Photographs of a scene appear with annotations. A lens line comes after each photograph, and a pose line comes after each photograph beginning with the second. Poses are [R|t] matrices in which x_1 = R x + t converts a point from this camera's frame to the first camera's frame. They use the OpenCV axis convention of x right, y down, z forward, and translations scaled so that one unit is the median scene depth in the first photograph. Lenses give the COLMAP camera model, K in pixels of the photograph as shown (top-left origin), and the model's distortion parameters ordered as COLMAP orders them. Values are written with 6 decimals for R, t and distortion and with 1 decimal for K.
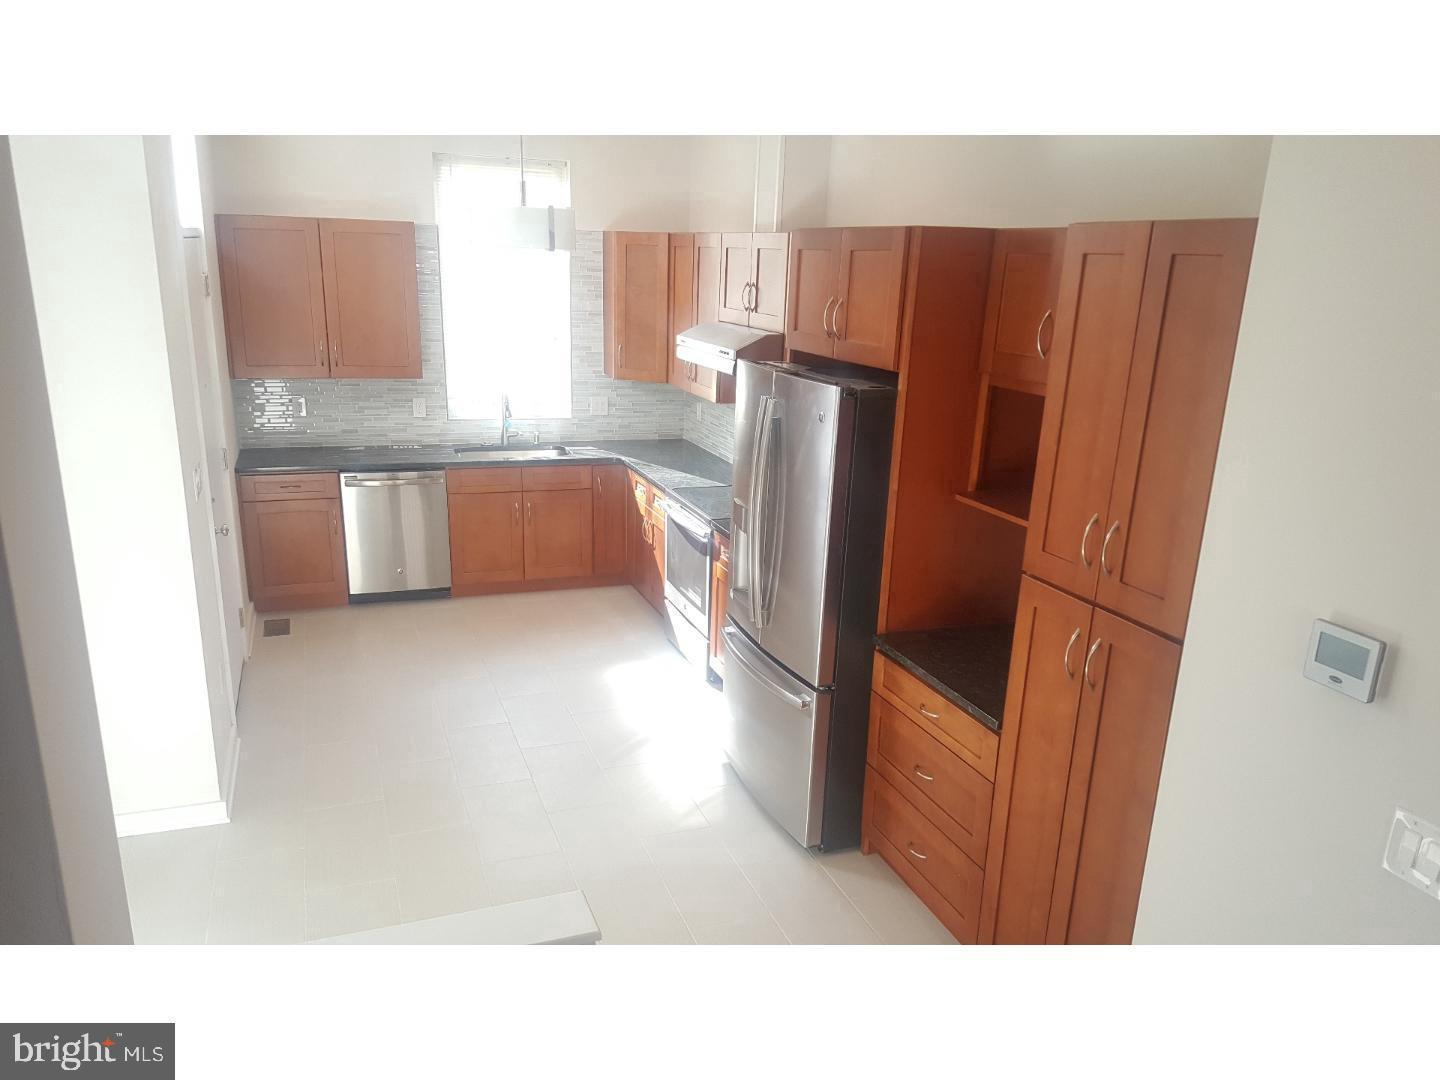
lens RADIAL K [[1043.0, 0, 721.2], [0, 1043.0, 573.4], [0, 0, 1]] dist [0.101758, -0.227276]
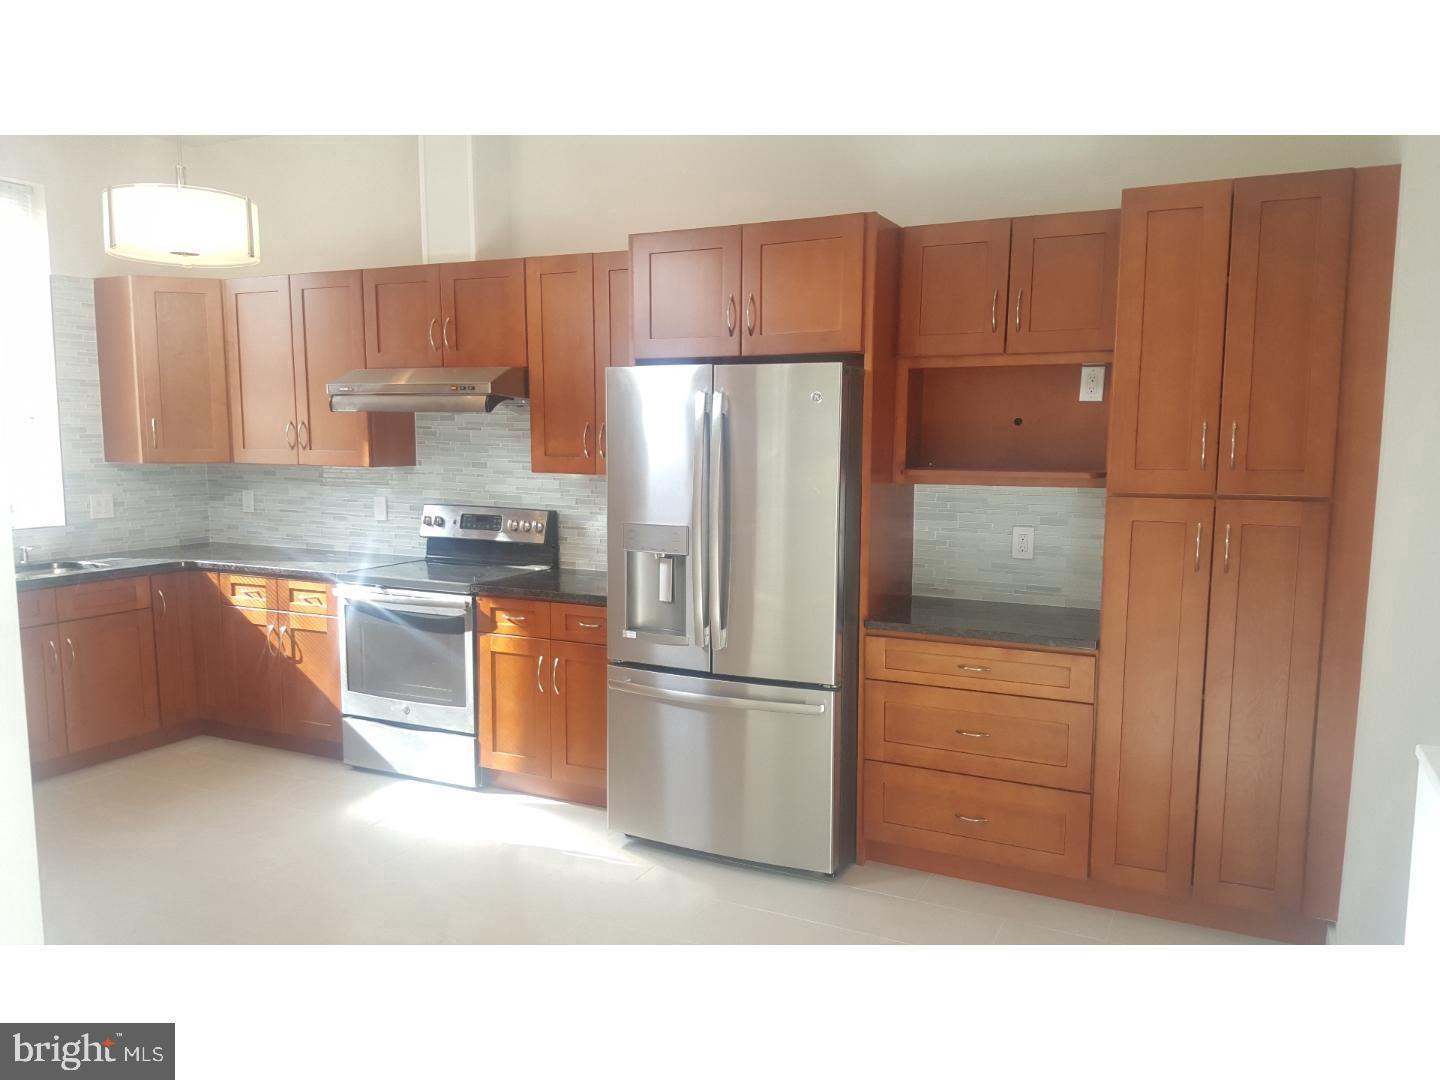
lens RADIAL K [[1043.0, 0, 721.2], [0, 1043.0, 573.4], [0, 0, 1]] dist [0.101758, -0.227276]
pose [[0.721323, -0.116143, 0.682791, -0.336060], [0.214794, 0.974745, -0.061112, 0.025500], [-0.658450, 0.190741, 0.728053, 0.203536]]
